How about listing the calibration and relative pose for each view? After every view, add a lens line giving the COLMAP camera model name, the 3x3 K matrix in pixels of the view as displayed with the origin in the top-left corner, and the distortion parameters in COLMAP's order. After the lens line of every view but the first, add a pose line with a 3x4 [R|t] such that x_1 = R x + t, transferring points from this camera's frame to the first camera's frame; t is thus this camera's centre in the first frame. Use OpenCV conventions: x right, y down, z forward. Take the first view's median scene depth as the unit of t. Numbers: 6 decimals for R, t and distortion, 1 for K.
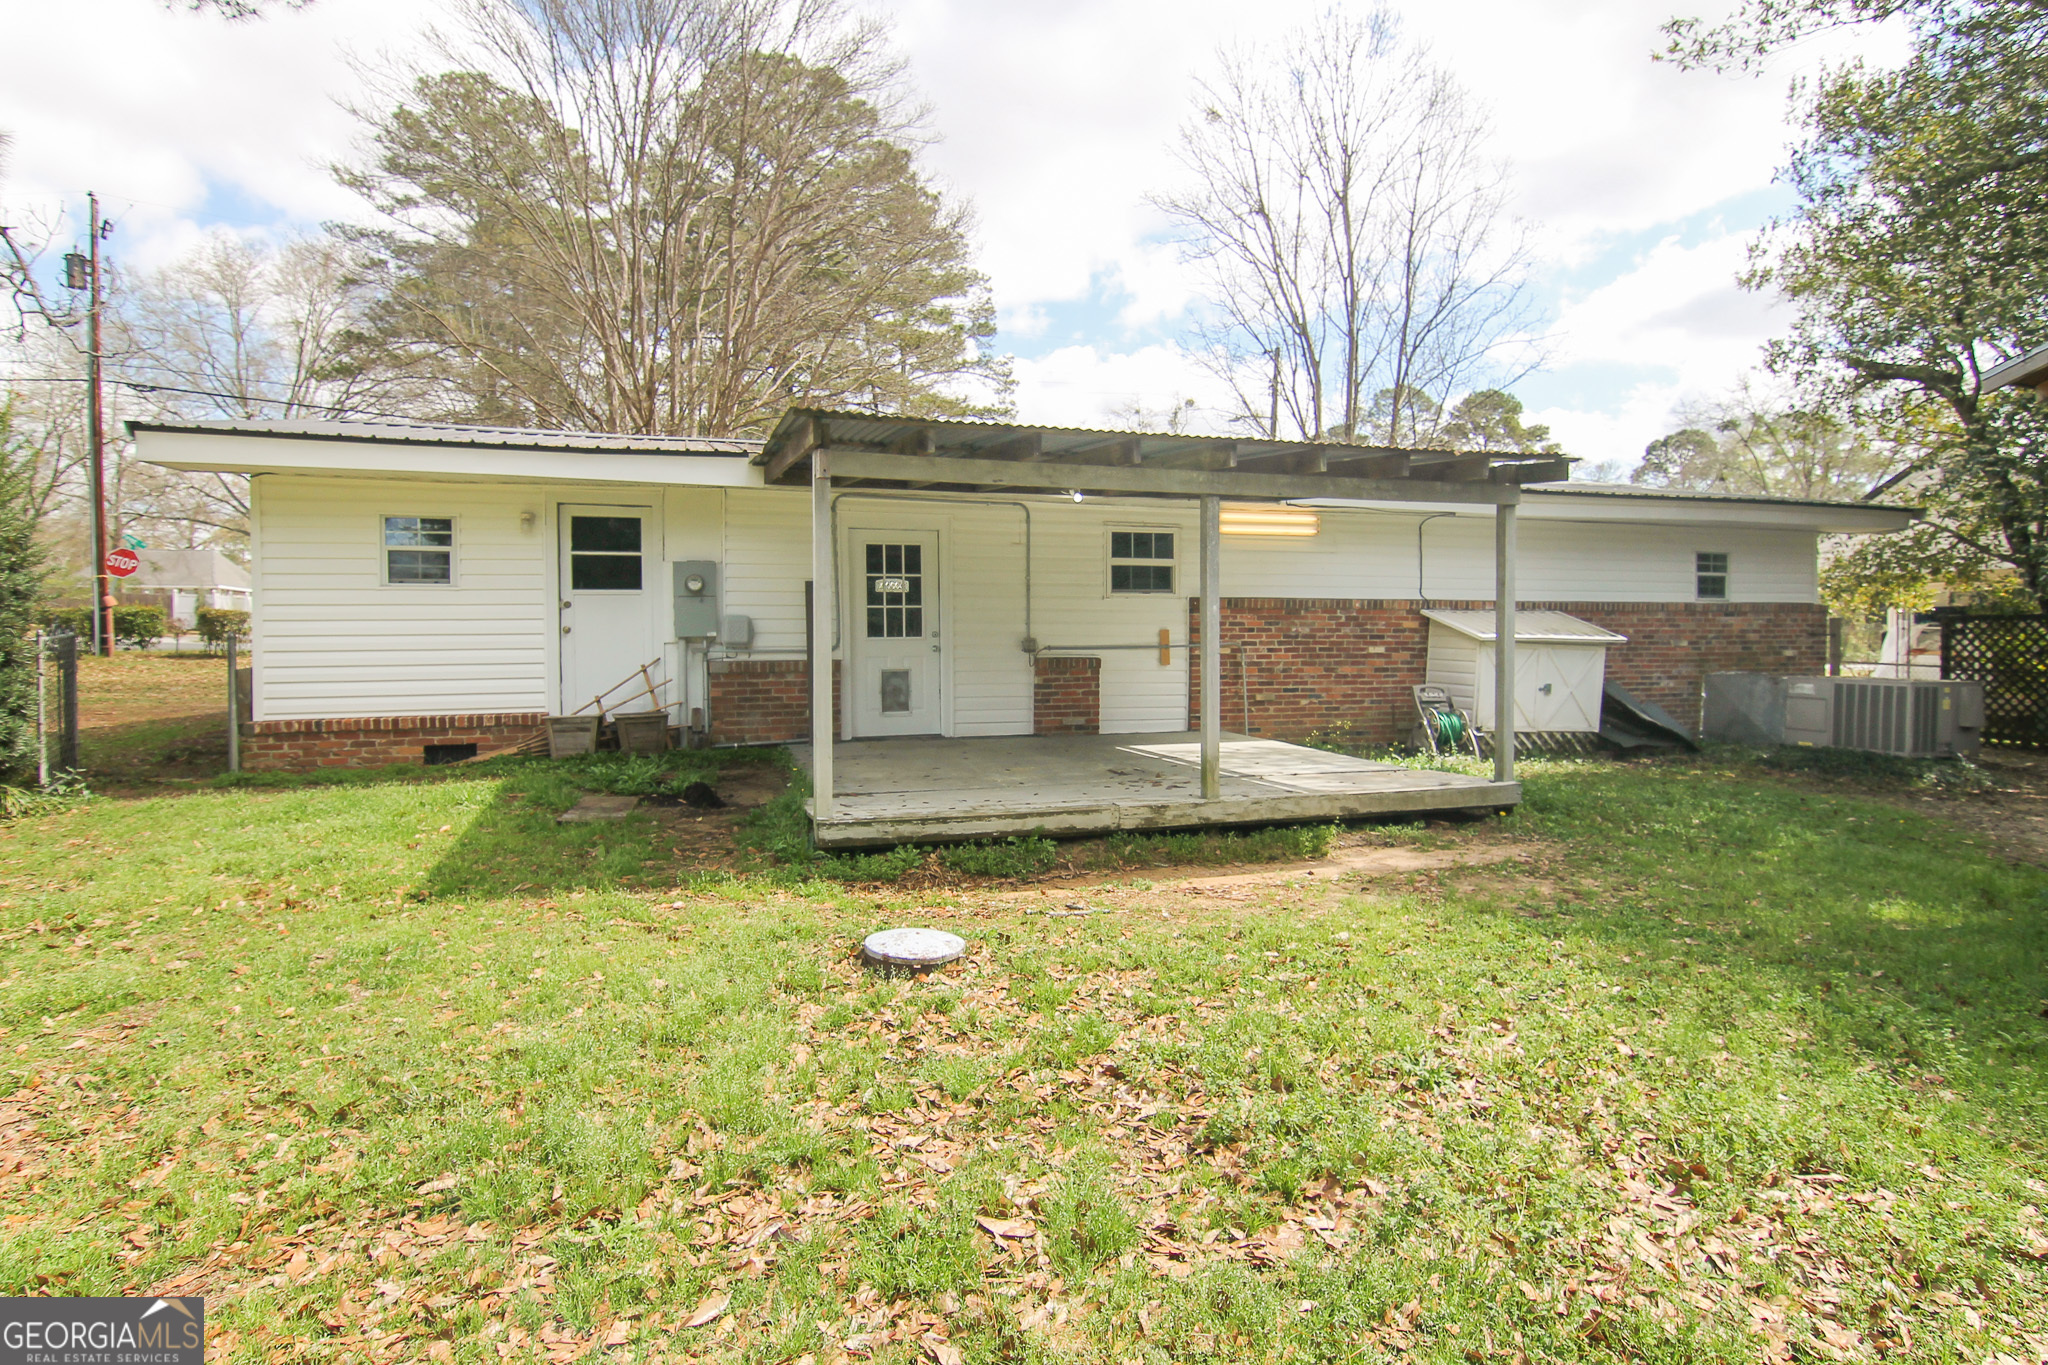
lens RADIAL K [[1074.7, 0, 1024.5], [0, 1074.7, 672.7], [0, 0, 1]] dist [-0.001153, -0.011068]
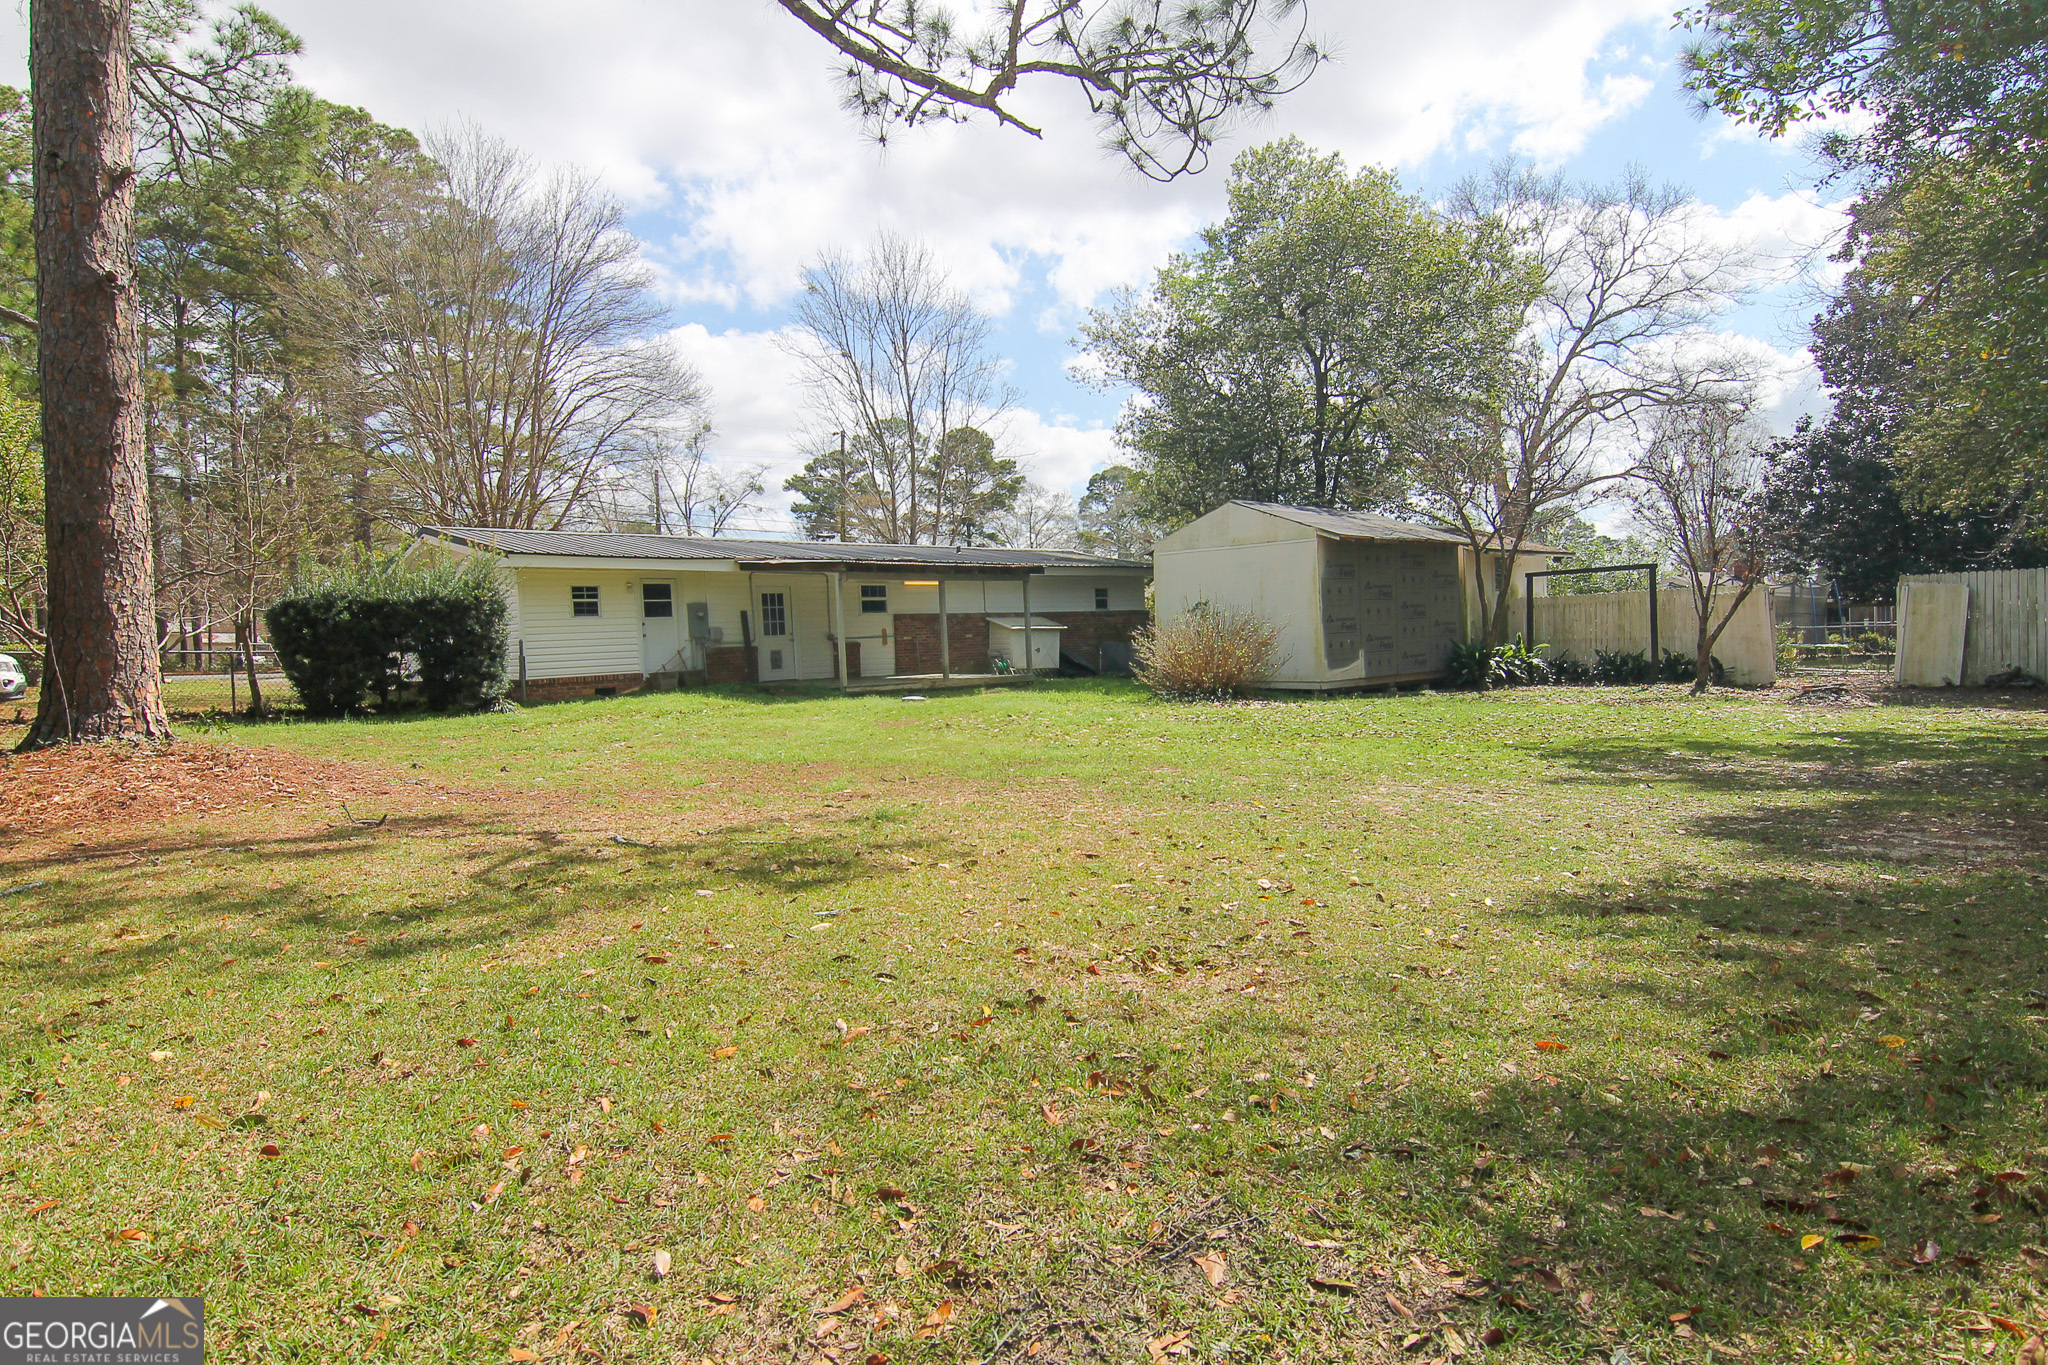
lens RADIAL K [[1074.7, 0, 1023.6], [0, 1074.7, 683.0], [0, 0, 1]] dist [-0.001153, -0.011068]
pose [[0.897850, -0.050566, 0.437389, -0.628929], [0.051887, 0.998613, 0.008936, 0.070917], [-0.437234, 0.014672, 0.899228, -1.202749]]
